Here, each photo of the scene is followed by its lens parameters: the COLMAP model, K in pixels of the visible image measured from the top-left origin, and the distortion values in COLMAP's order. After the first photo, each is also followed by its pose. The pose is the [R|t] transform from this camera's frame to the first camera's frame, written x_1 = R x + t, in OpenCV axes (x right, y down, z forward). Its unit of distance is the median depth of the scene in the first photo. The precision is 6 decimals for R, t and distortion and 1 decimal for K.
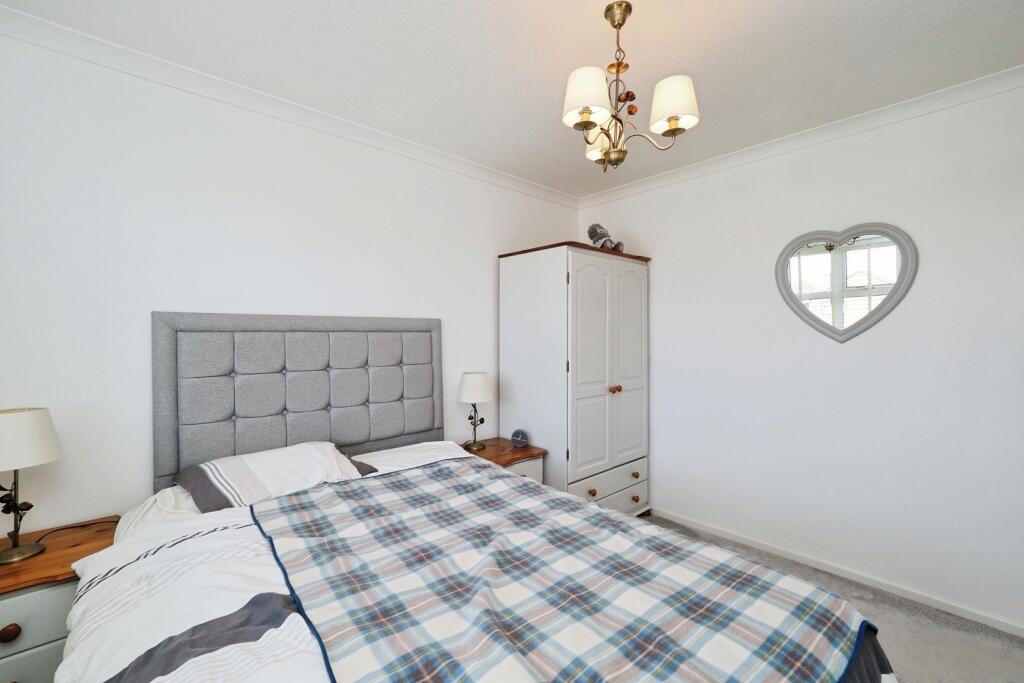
lens RADIAL K [[434.8, 0, 491.7], [0, 434.8, 343.6], [0, 0, 1]] dist [0.001037, 0.000131]
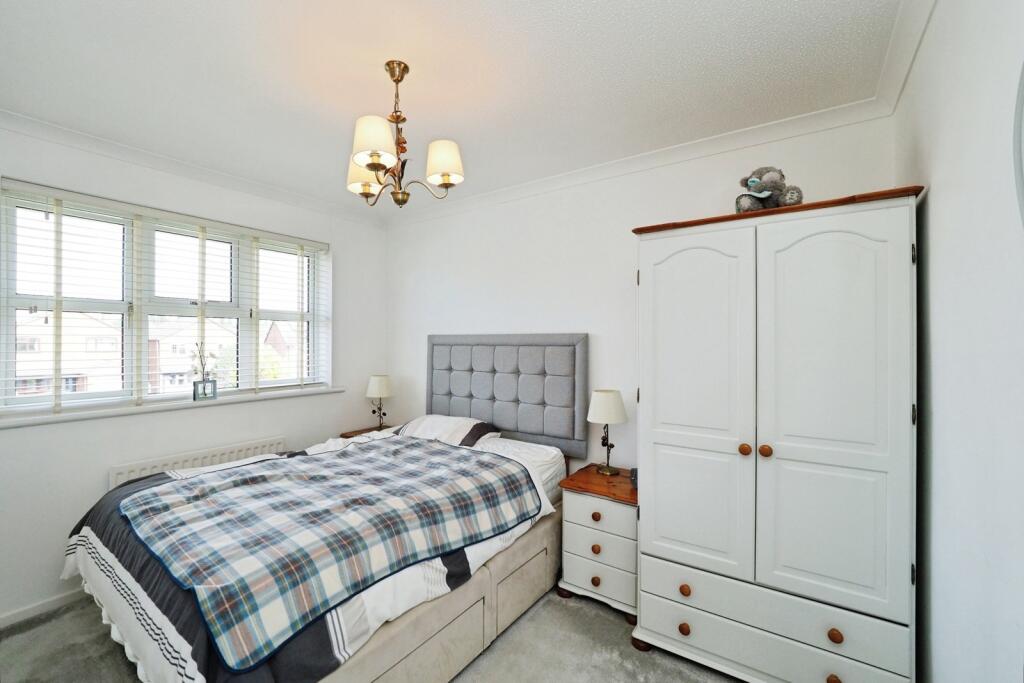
lens RADIAL K [[434.8, 0, 491.7], [0, 434.8, 343.6], [0, 0, 1]] dist [0.001037, 0.000131]
pose [[0.212307, 0.009751, -0.977154, 0.933433], [-0.021871, 0.999747, 0.005224, -0.038411], [0.976958, 0.020262, 0.212467, 0.641085]]
